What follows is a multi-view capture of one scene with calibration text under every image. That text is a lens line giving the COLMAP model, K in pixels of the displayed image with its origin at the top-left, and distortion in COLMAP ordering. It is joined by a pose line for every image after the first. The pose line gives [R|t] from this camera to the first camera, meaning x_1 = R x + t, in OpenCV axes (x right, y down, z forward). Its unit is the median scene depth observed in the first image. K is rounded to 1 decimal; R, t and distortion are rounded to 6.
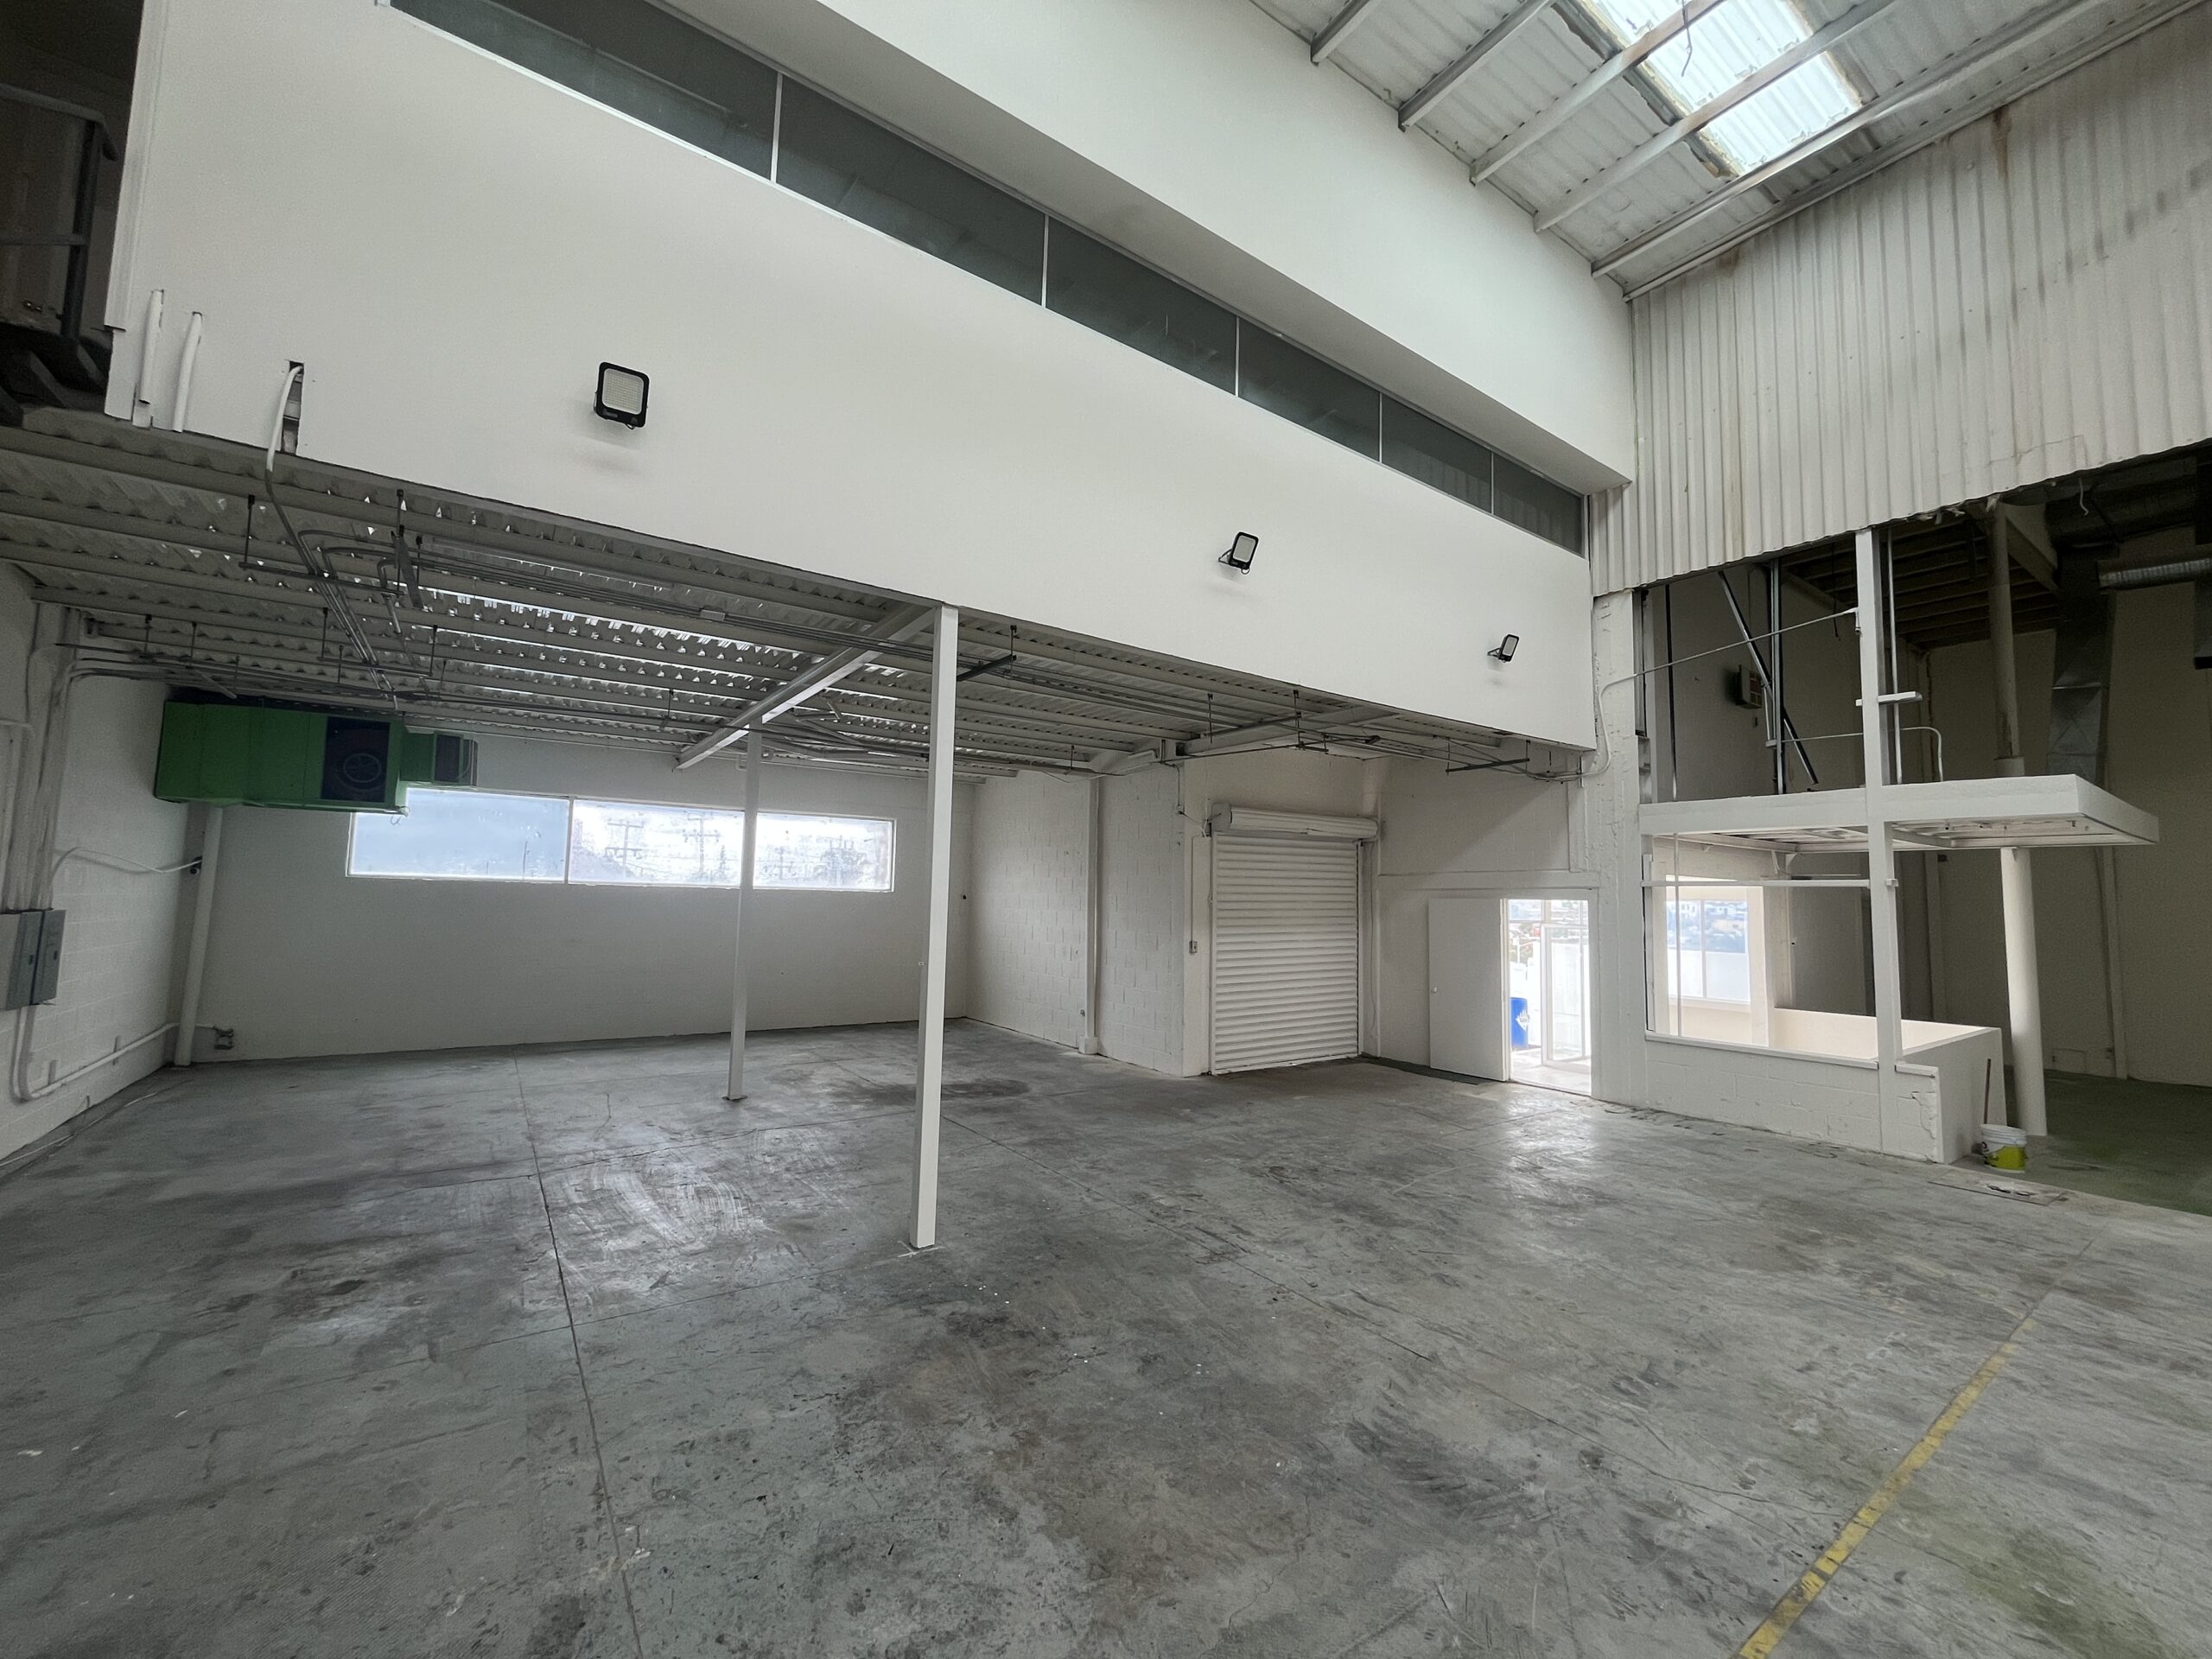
lens RADIAL K [[895.1, 0, 1108.6], [0, 895.1, 827.4], [0, 0, 1]] dist [-0.003280, -0.000407]
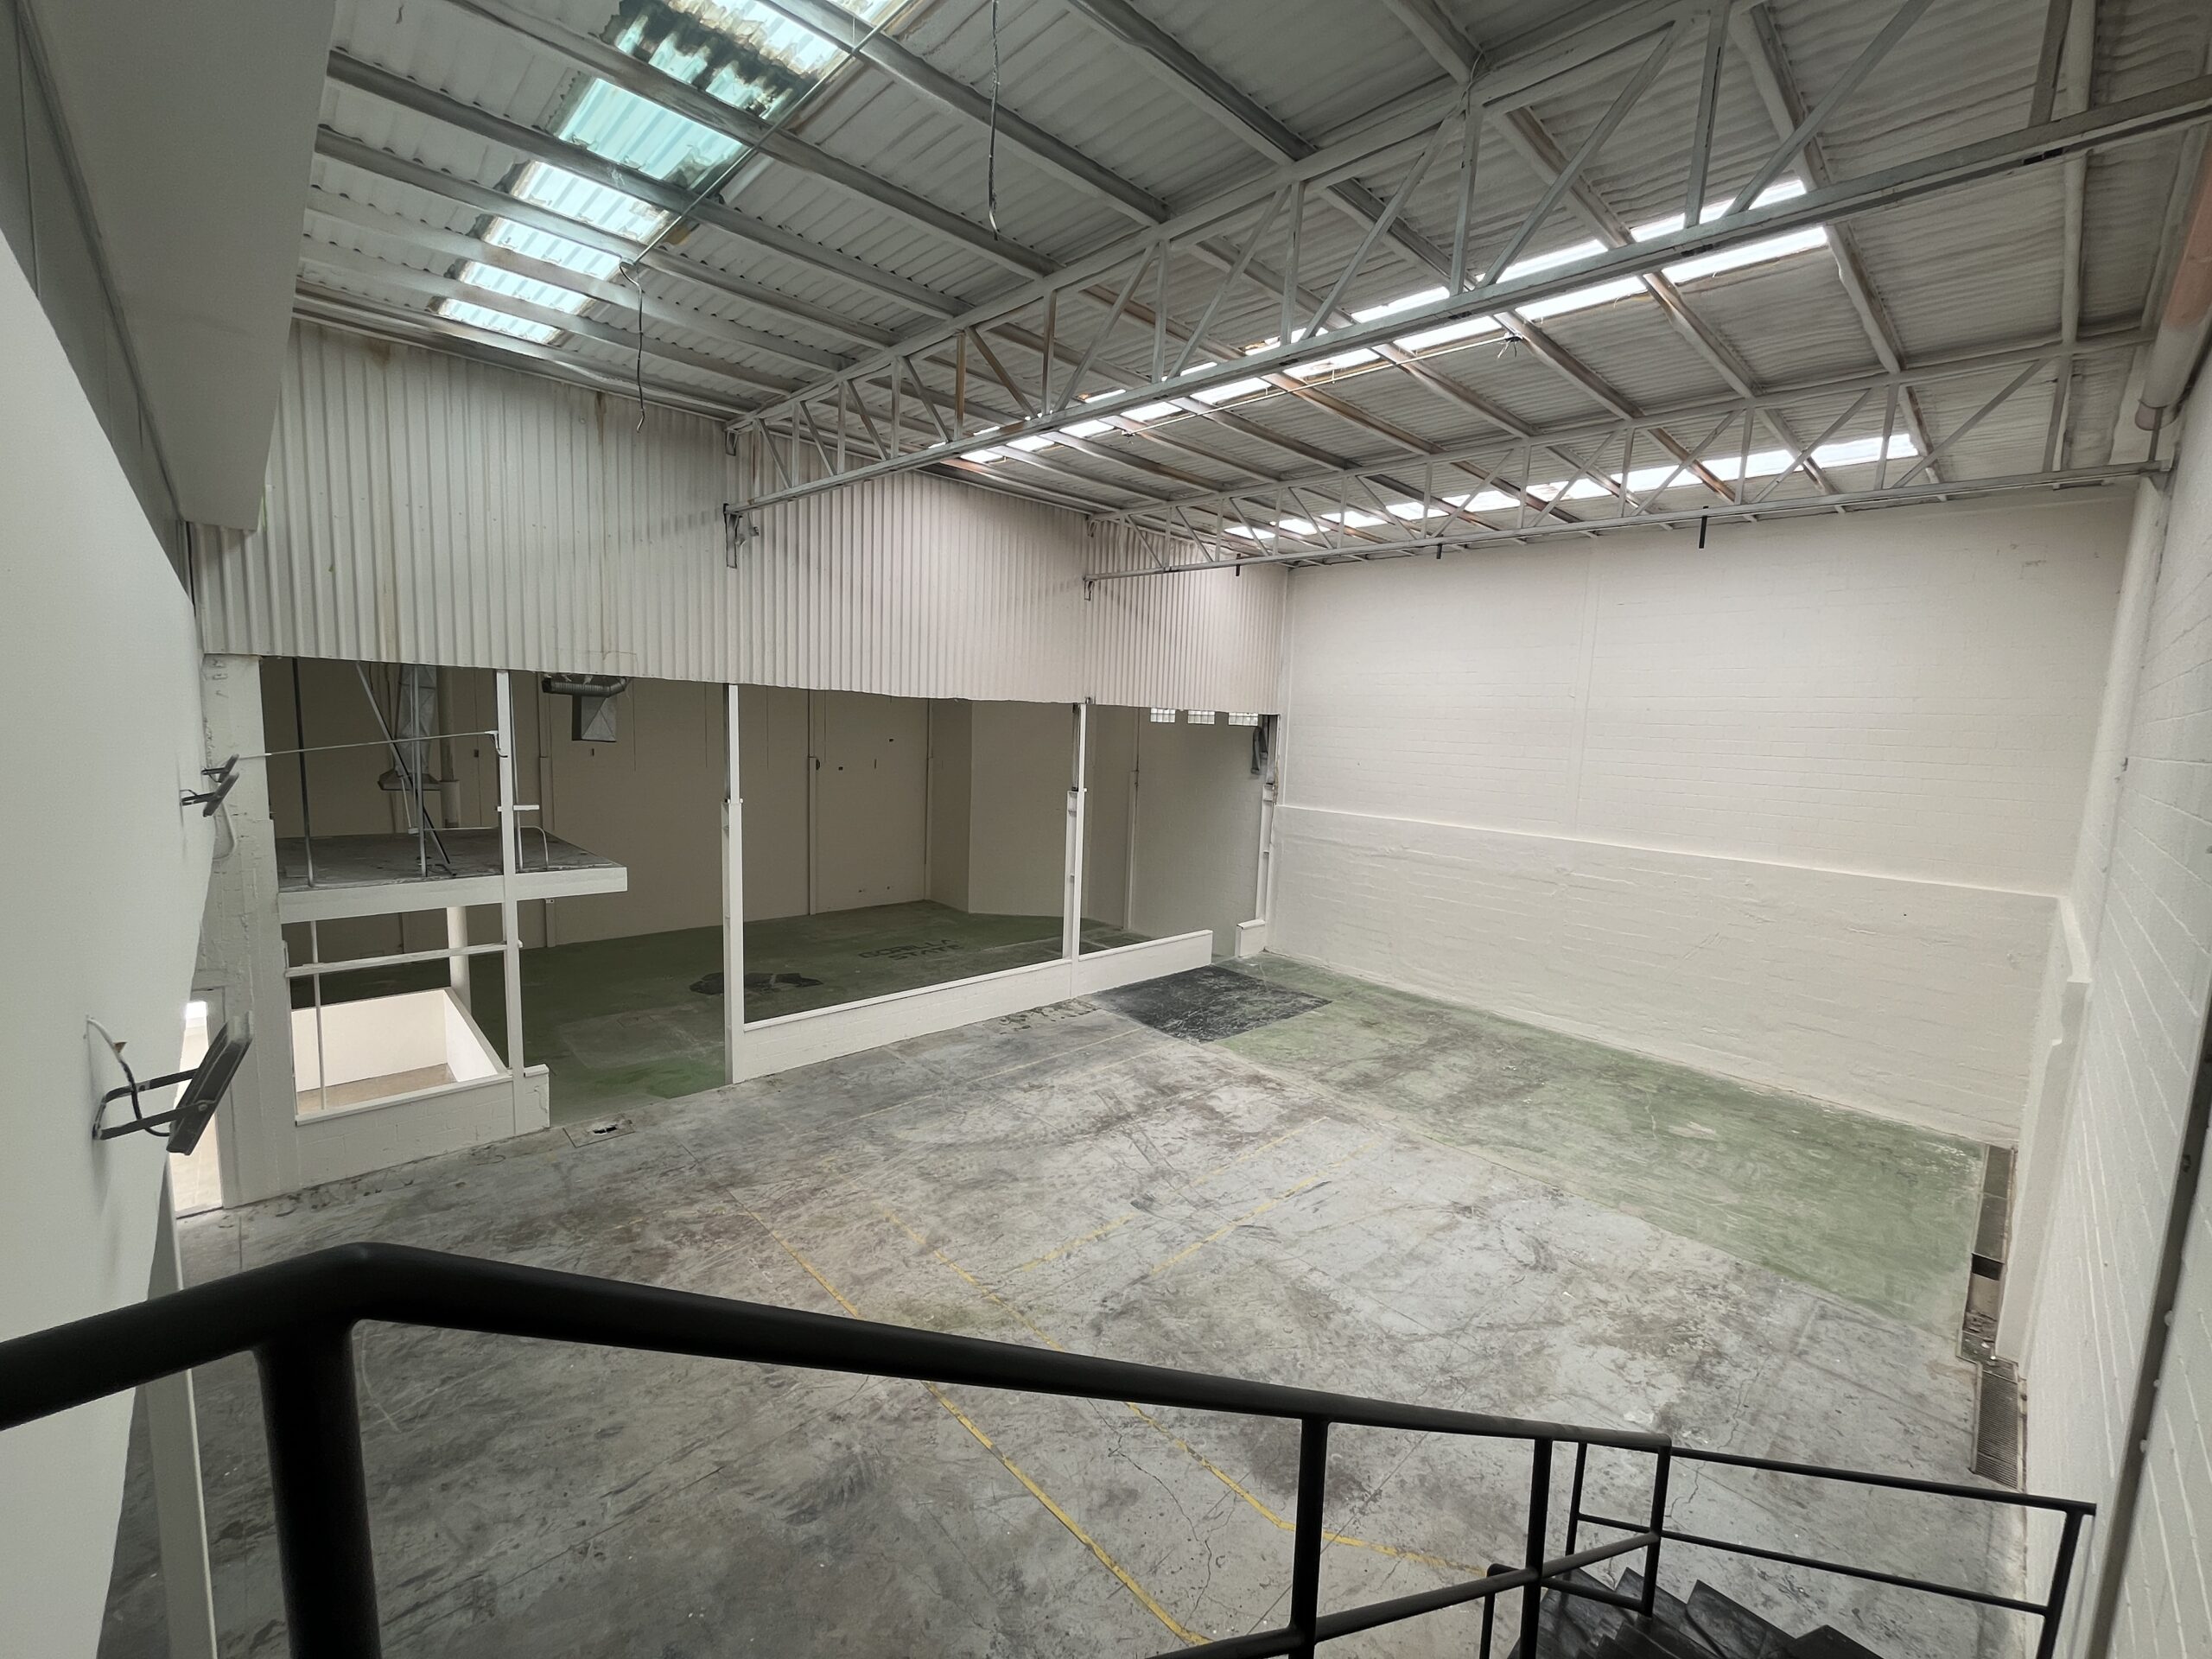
lens RADIAL K [[893.6, 0, 1112.4], [0, 893.6, 829.3], [0, 0, 1]] dist [-0.001191, -0.000771]
pose [[-0.159337, -0.147381, 0.976161, -0.659951], [-0.121270, 0.984227, 0.128804, -0.463242], [-0.979748, -0.097856, -0.174696, 0.440958]]
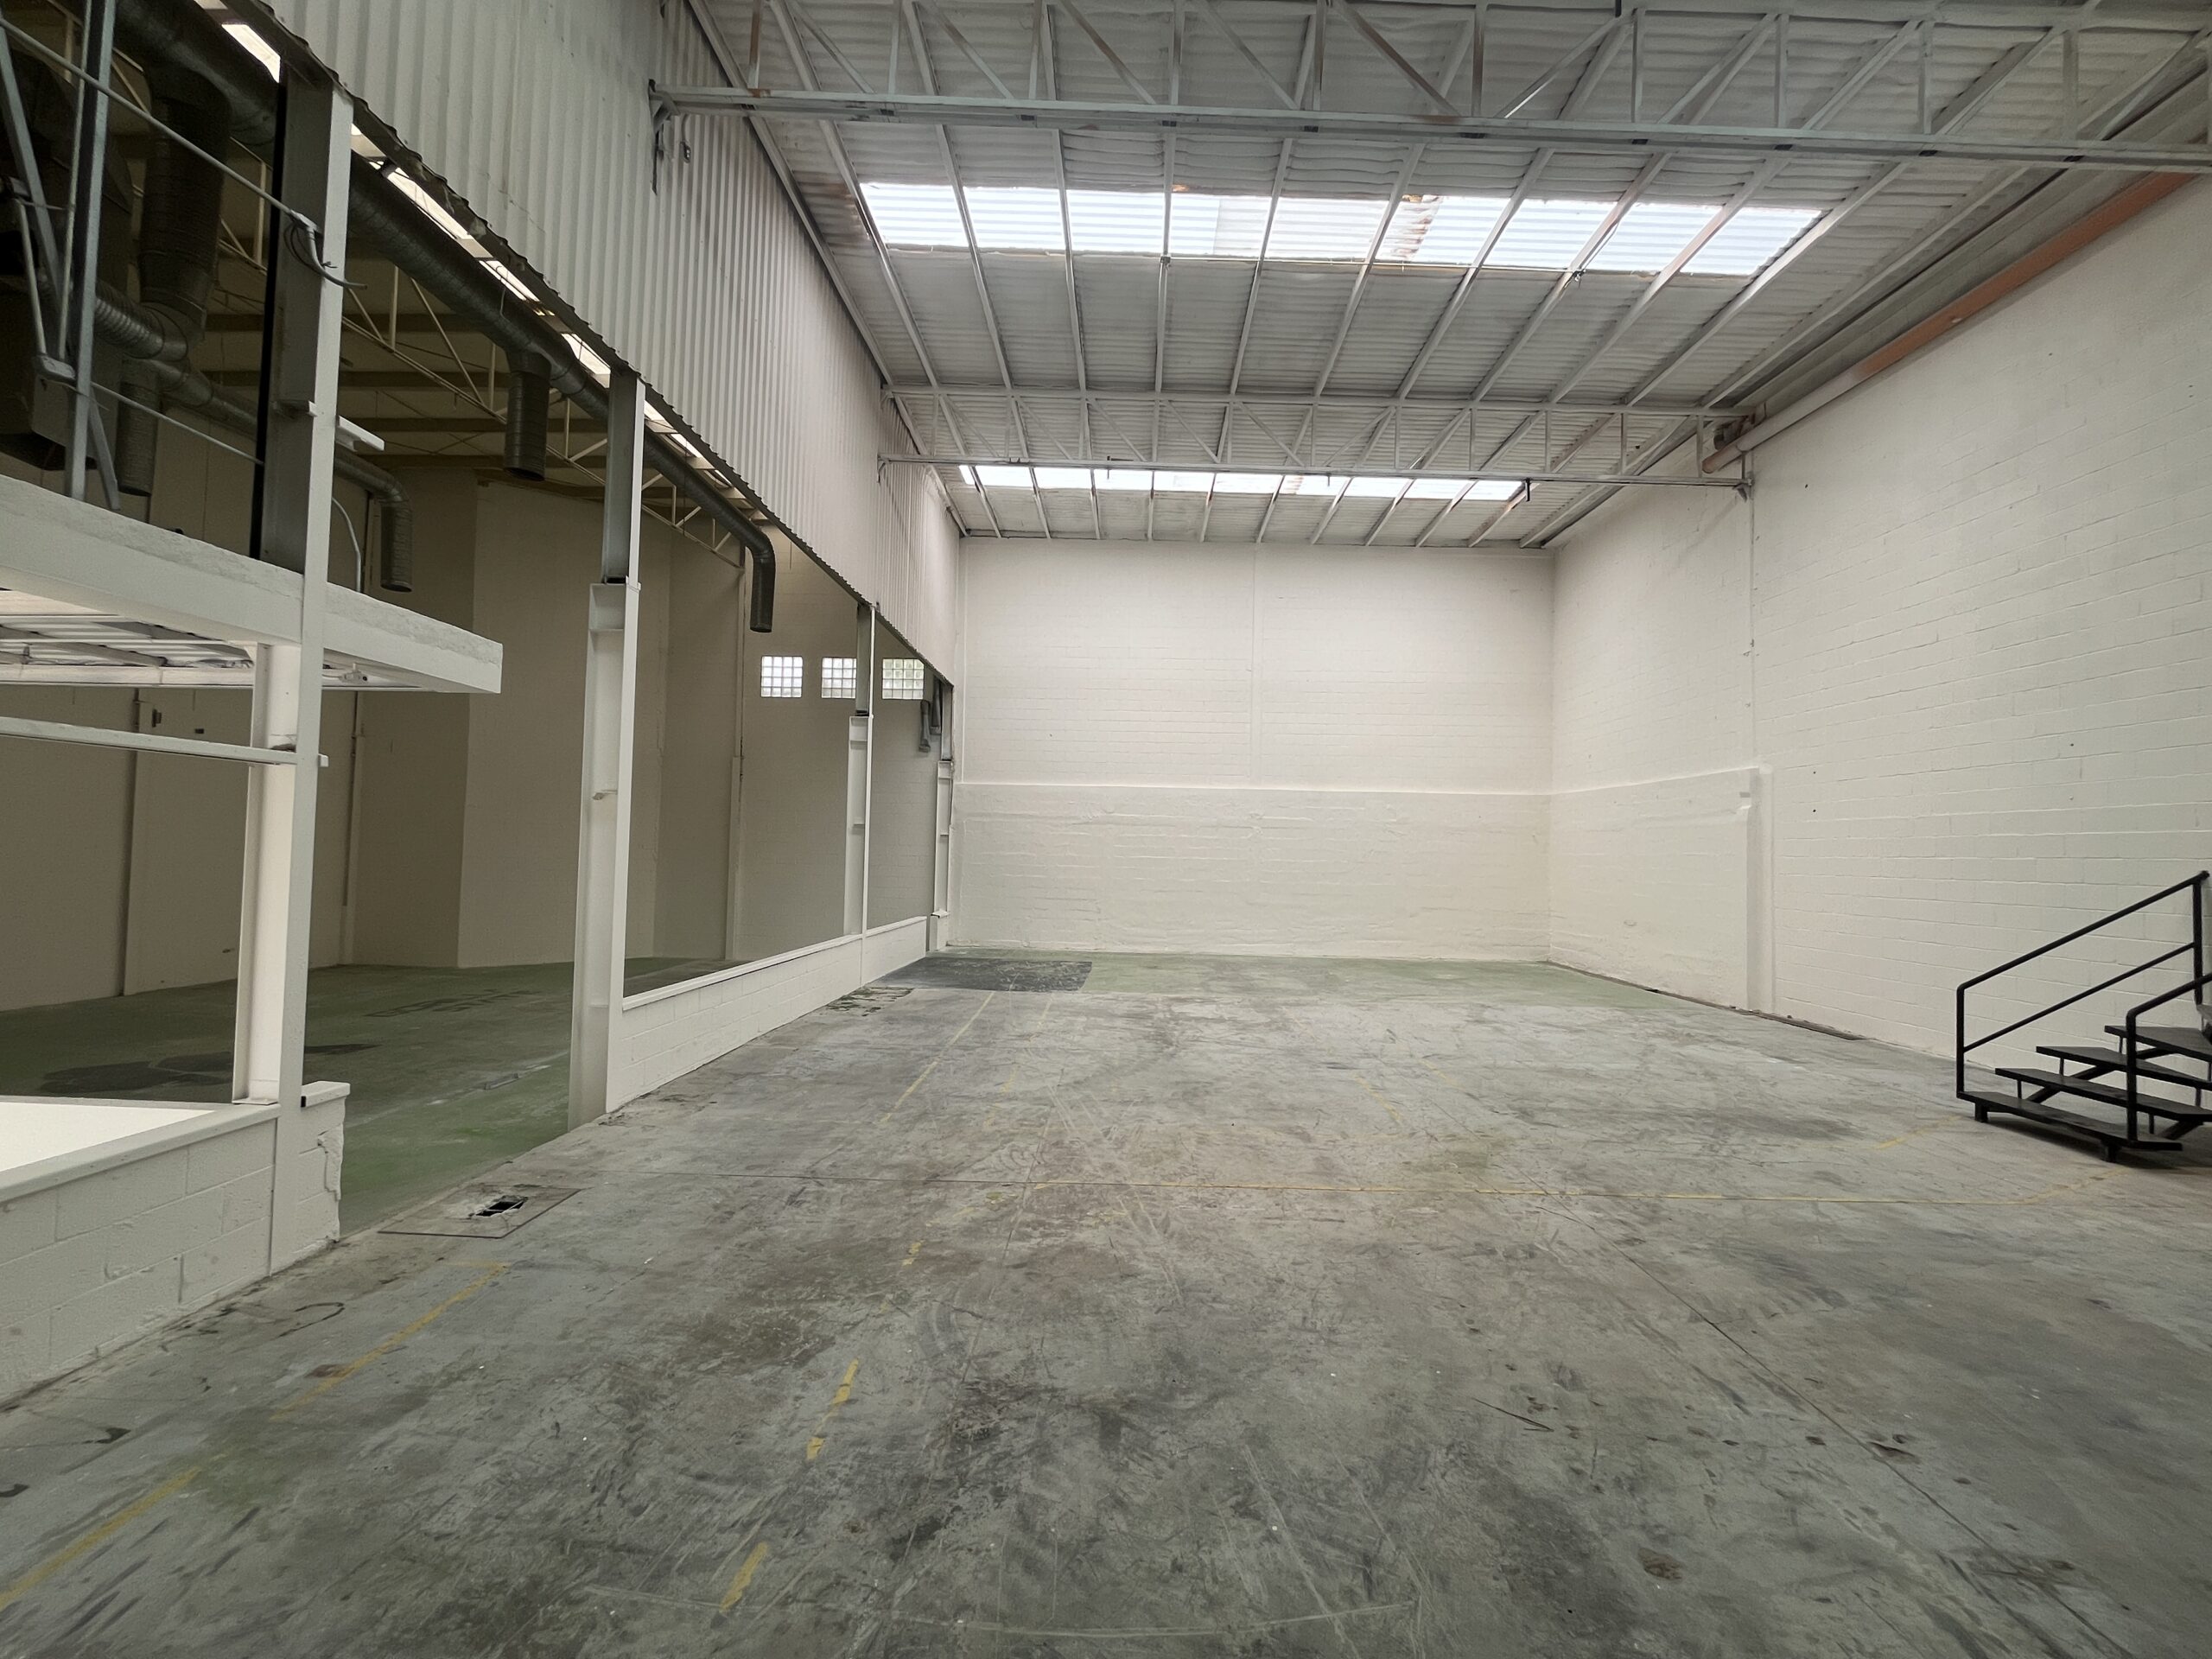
lens RADIAL K [[893.6, 0, 1112.4], [0, 893.6, 829.3], [0, 0, 1]] dist [-0.001191, -0.000771]
pose [[-0.811943, -0.022646, 0.583297, 0.200513], [-0.086901, 0.992802, -0.082420, 0.124696], [-0.577232, -0.117609, -0.808066, 1.357694]]
